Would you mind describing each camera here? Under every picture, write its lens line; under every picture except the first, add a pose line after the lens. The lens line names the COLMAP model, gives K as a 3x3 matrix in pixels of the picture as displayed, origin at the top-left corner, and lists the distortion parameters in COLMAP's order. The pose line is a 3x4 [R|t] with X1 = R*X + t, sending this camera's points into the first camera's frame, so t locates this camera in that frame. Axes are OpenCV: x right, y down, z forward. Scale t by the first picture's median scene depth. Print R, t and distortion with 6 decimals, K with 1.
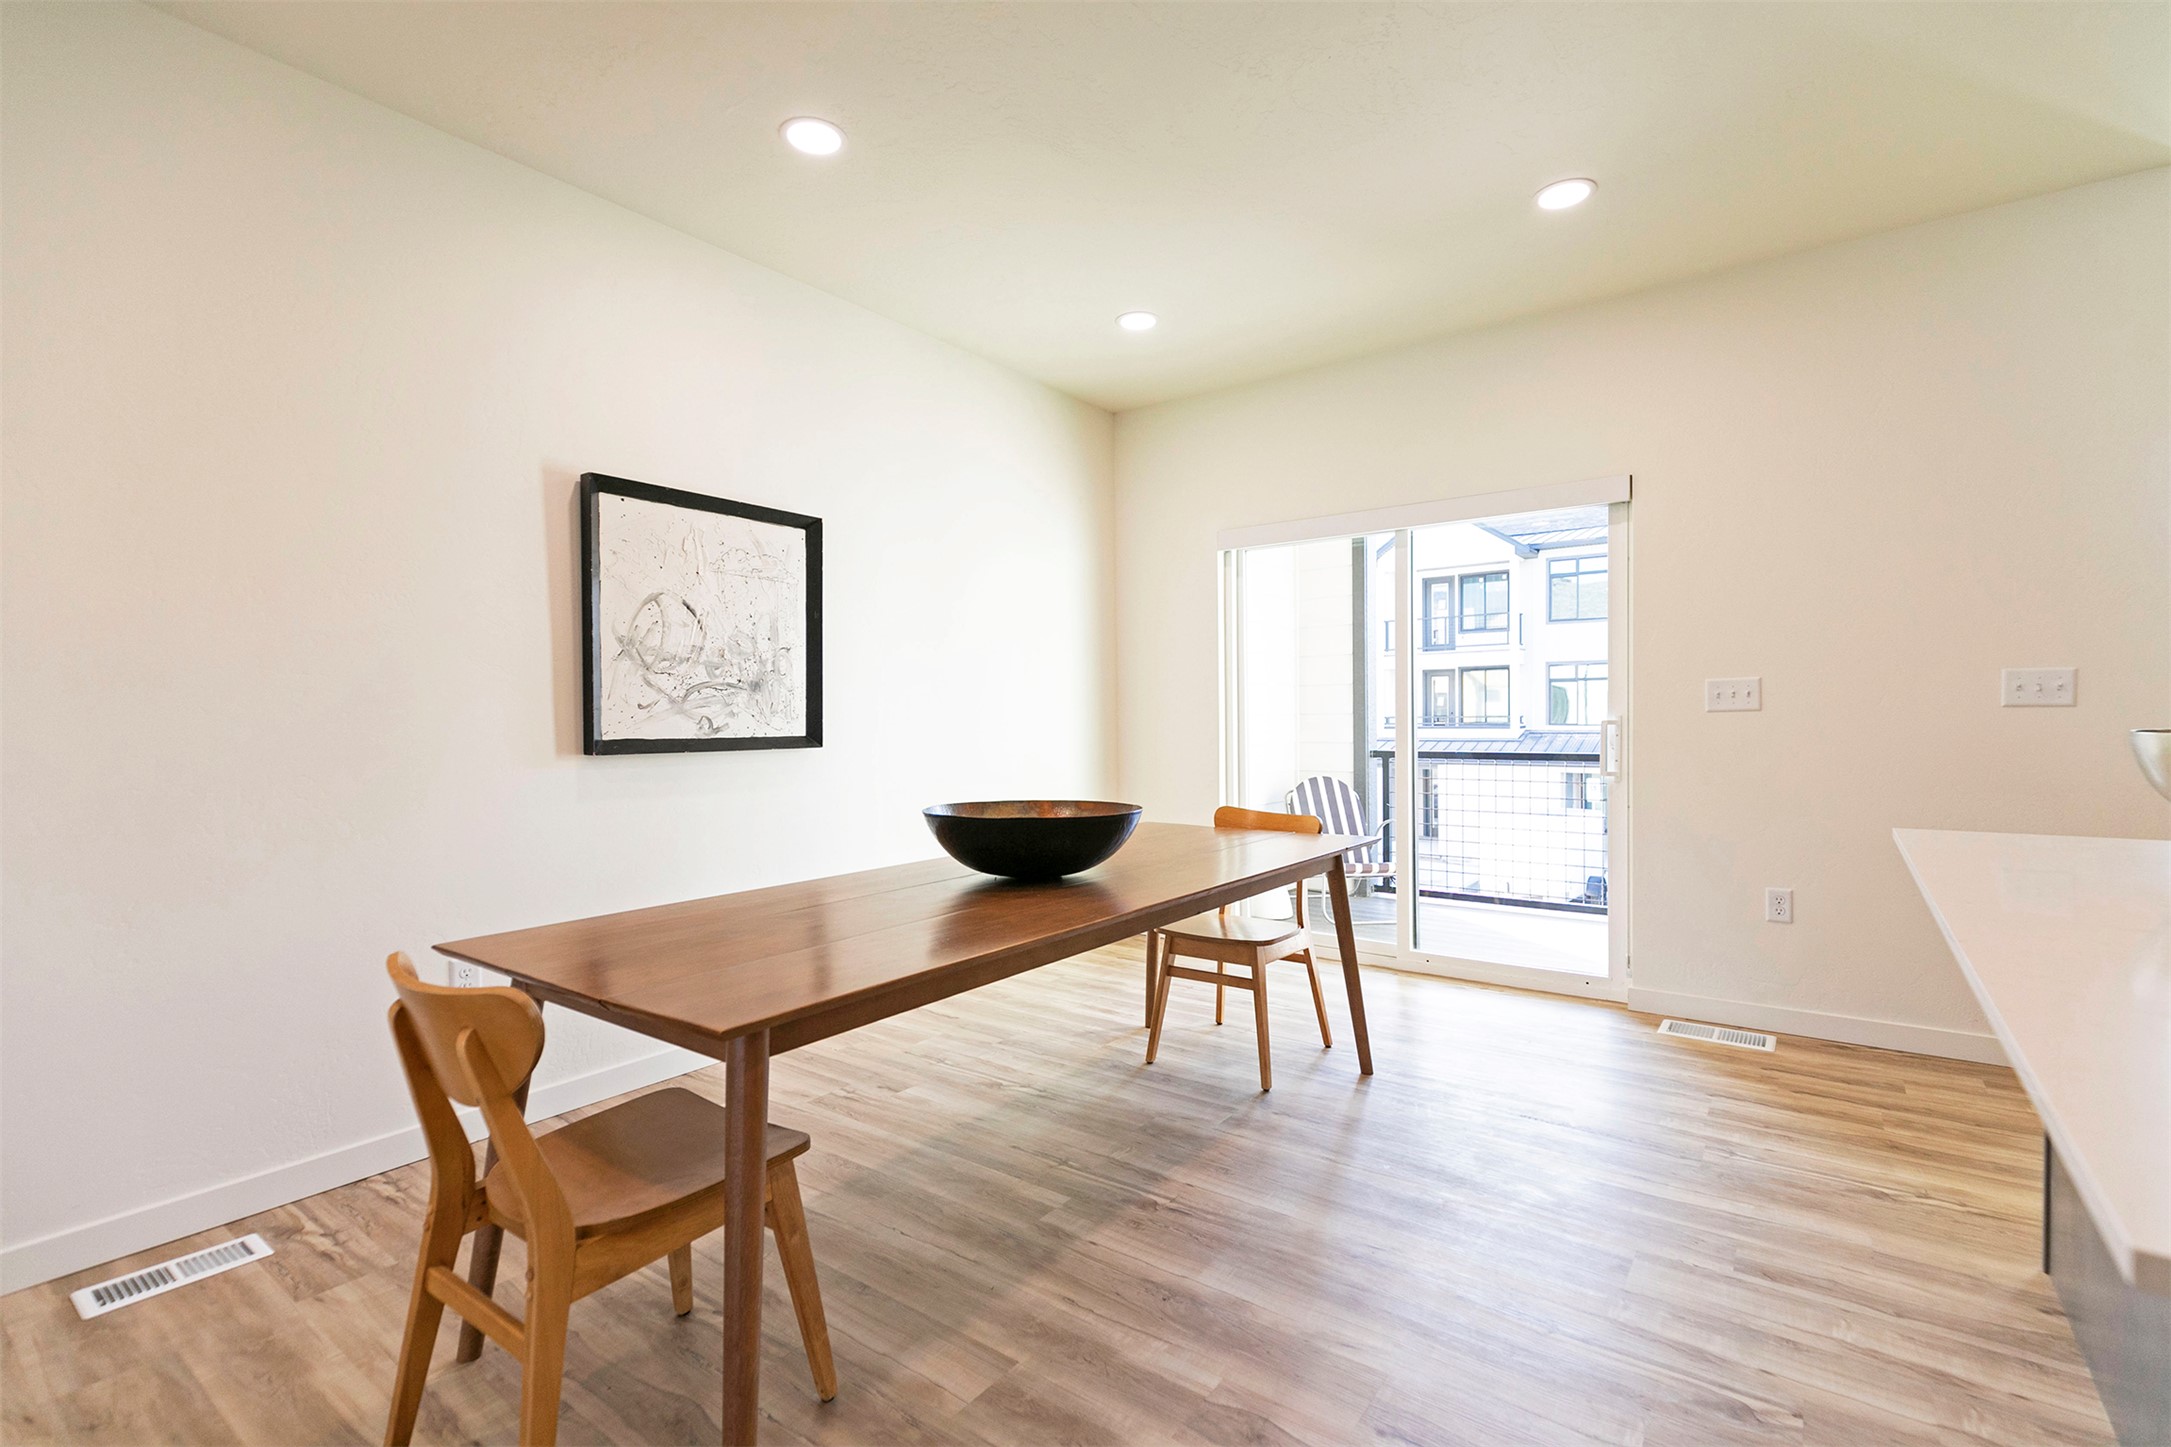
lens RADIAL K [[982.3, 0, 1083.0], [0, 982.3, 718.9], [0, 0, 1]] dist [0.005555, 0.000476]
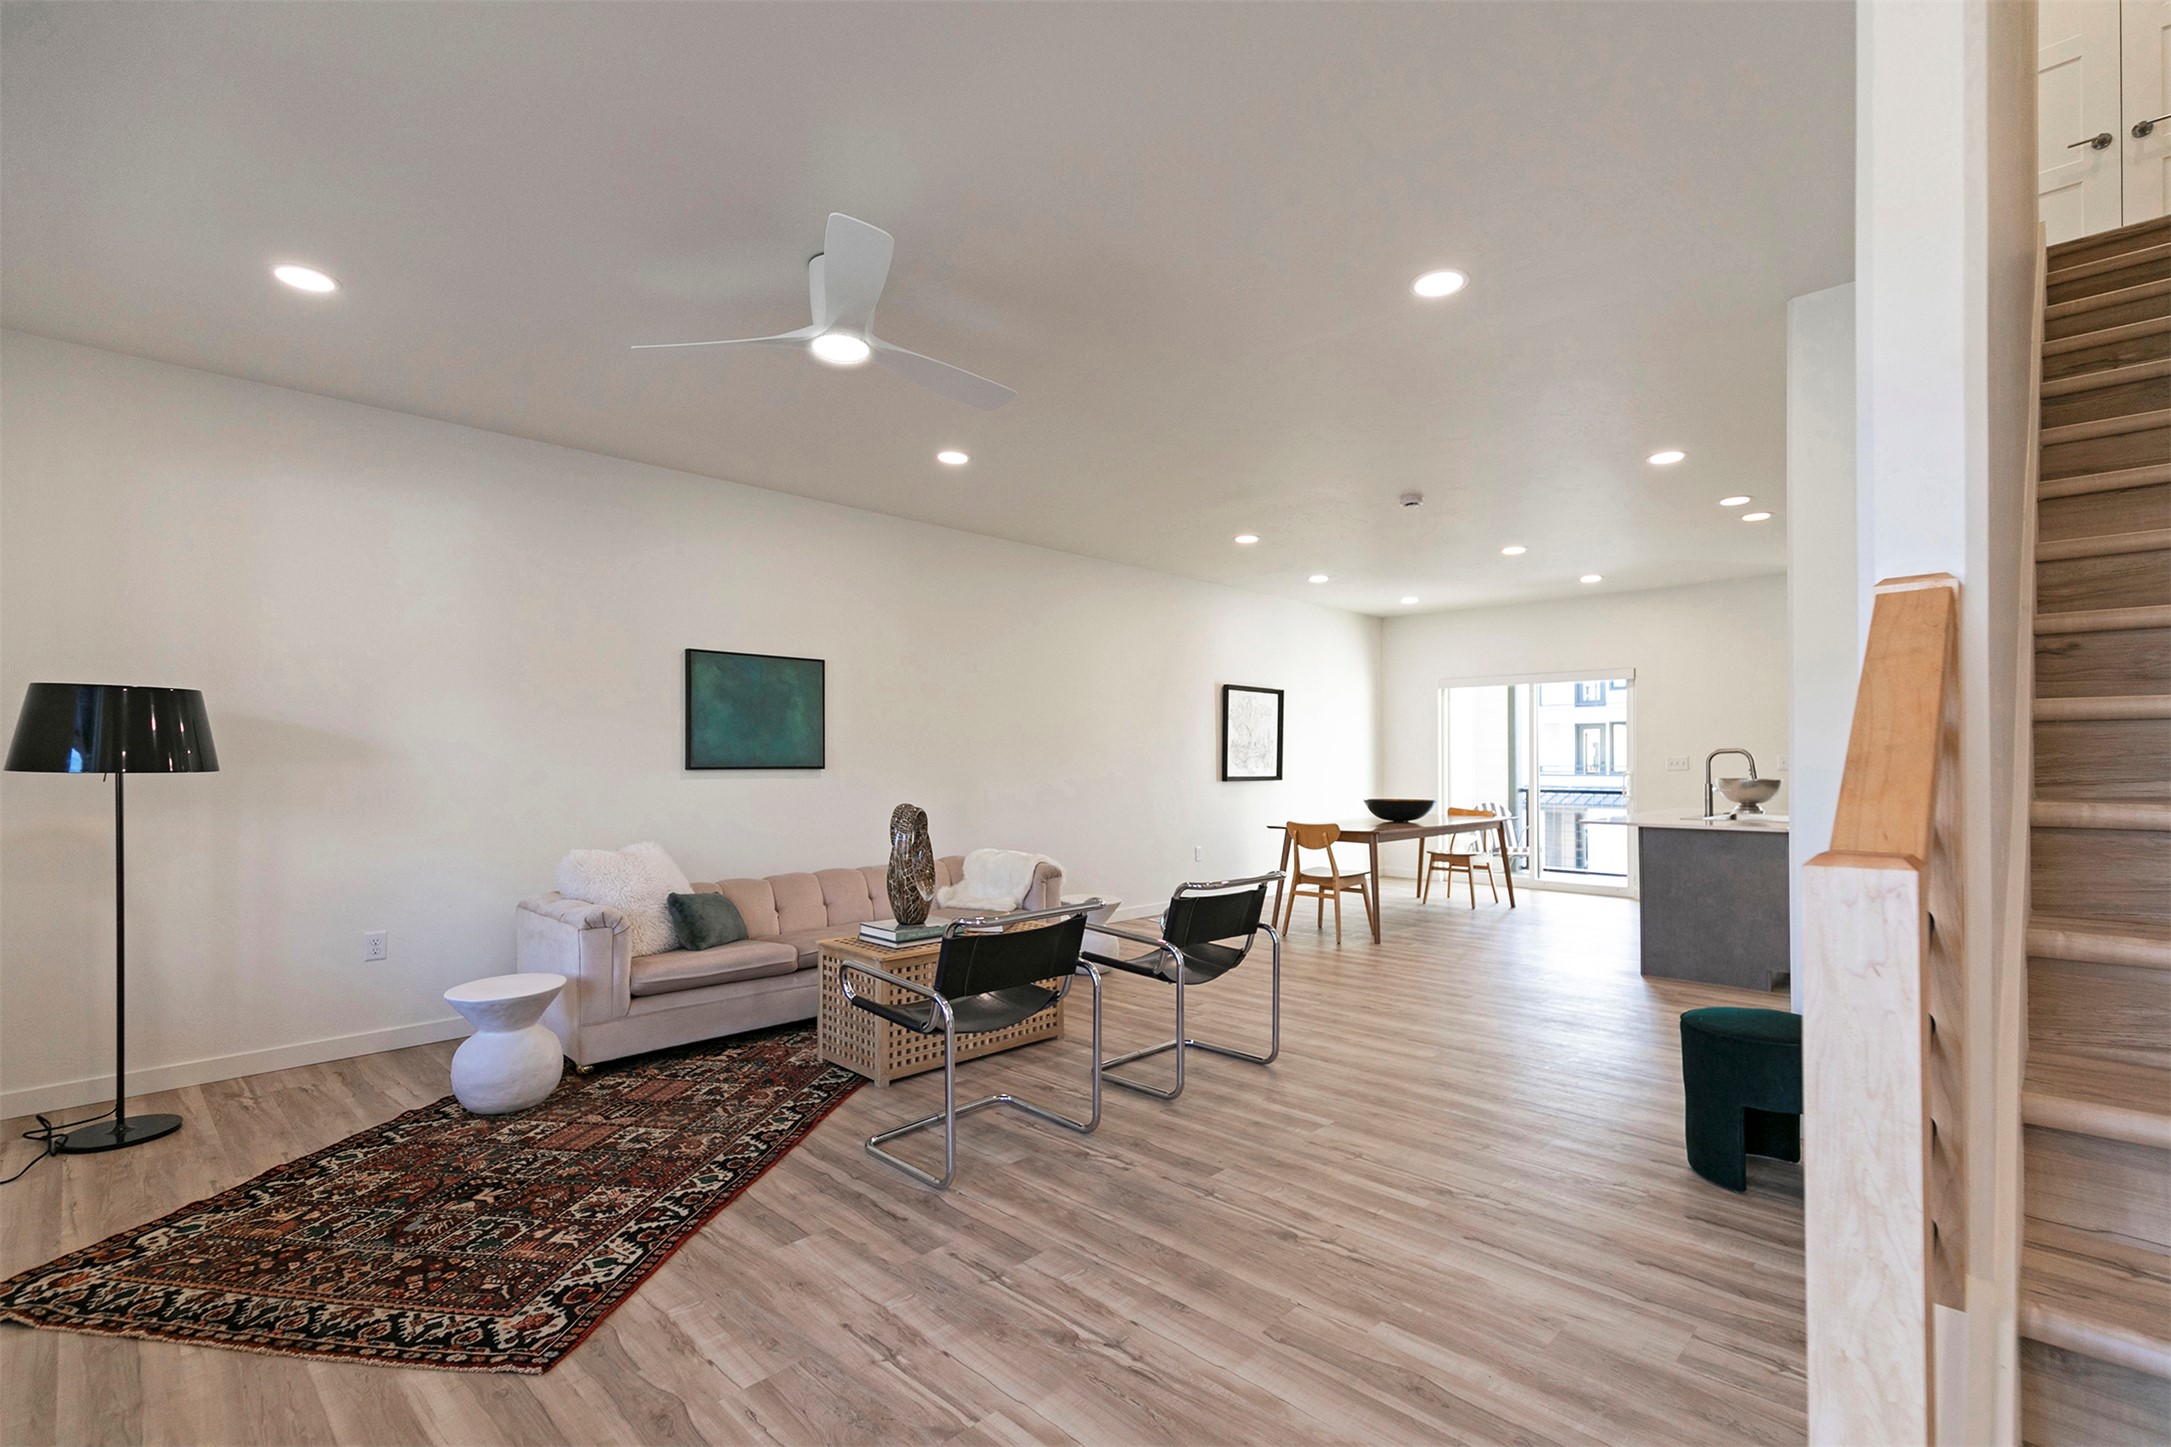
lens RADIAL K [[982.3, 0, 1086.1], [0, 982.3, 738.4], [0, 0, 1]] dist [0.005555, 0.000476]
pose [[0.990262, 0.003870, -0.139165, -0.414103], [-0.007265, 0.999688, -0.023892, -0.015803], [0.139029, 0.024670, 0.989981, -1.539837]]
